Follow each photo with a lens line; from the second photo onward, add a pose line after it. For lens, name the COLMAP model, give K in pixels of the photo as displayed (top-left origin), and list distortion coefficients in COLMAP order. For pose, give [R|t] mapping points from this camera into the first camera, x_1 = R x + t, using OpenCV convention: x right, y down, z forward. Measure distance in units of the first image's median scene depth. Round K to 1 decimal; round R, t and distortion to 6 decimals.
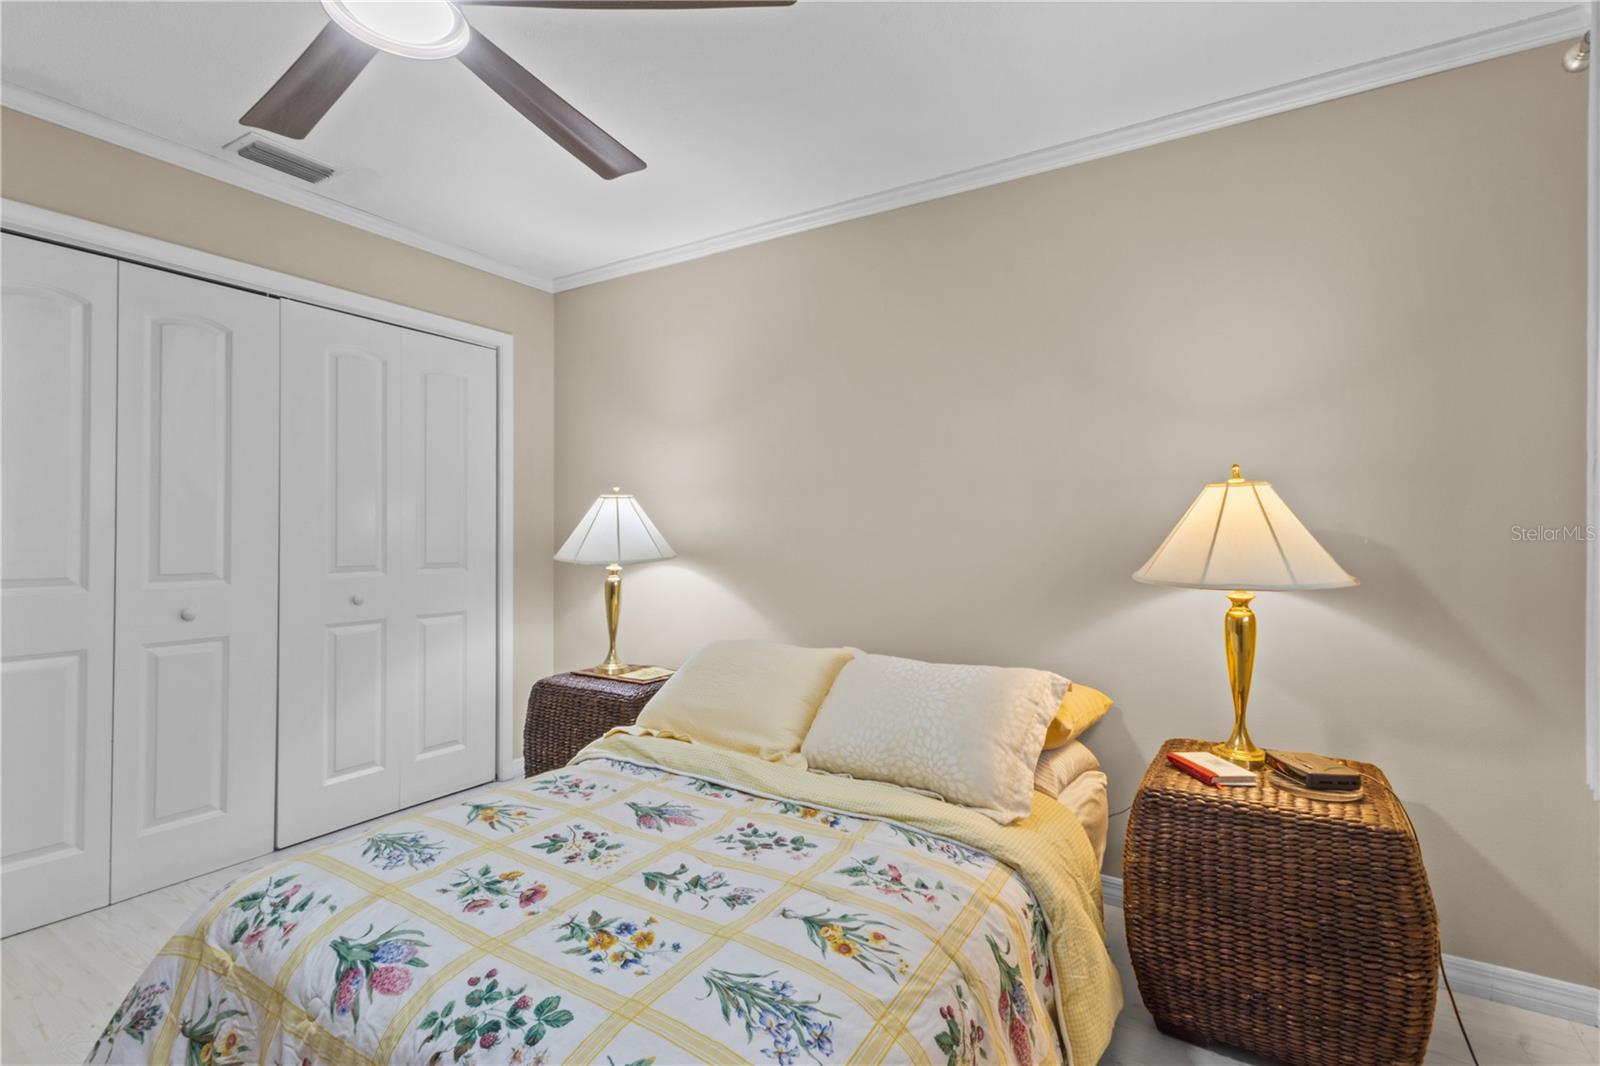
lens RADIAL K [[740.5, 0, 800.0], [0, 740.5, 533.0], [0, 0, 1]] dist [-0.004302, -0.001411]
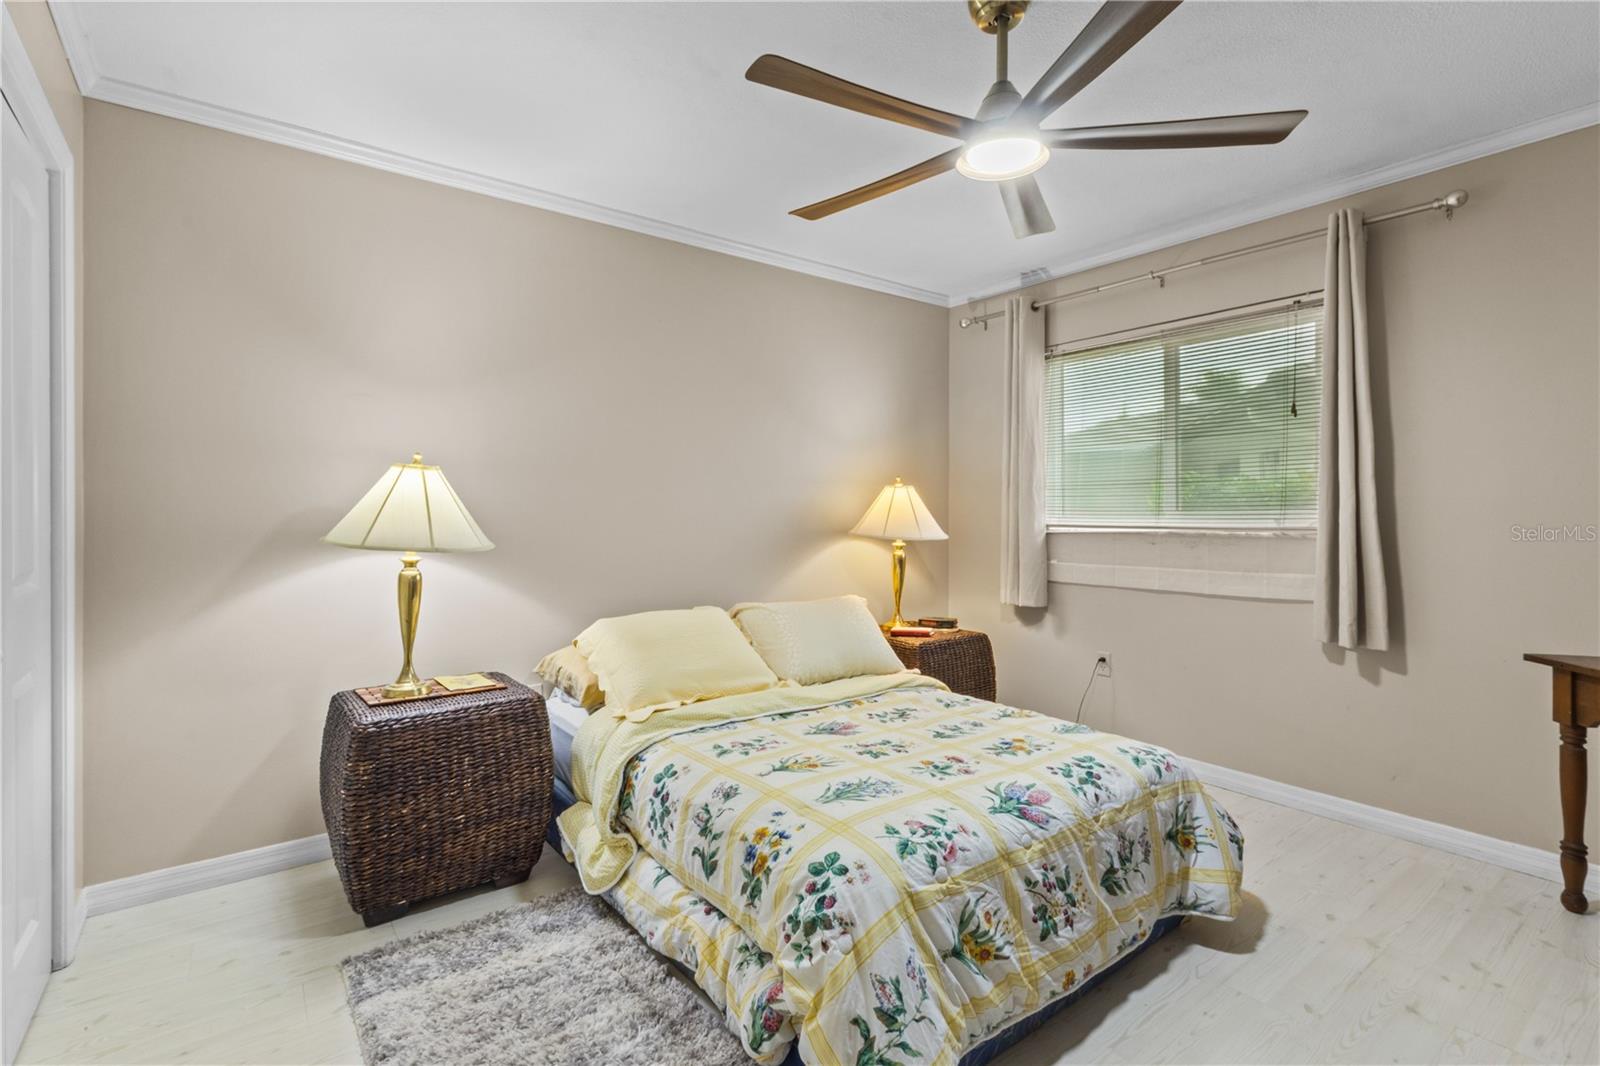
lens RADIAL K [[768.4, 0, 800.6], [0, 768.4, 487.6], [0, 0, 1]] dist [0.001681, 0.000087]
pose [[0.367063, 0.007616, 0.930165, -1.939919], [0.000860, 0.999963, -0.008527, -0.044592], [-0.930196, 0.003930, 0.367043, 0.729229]]
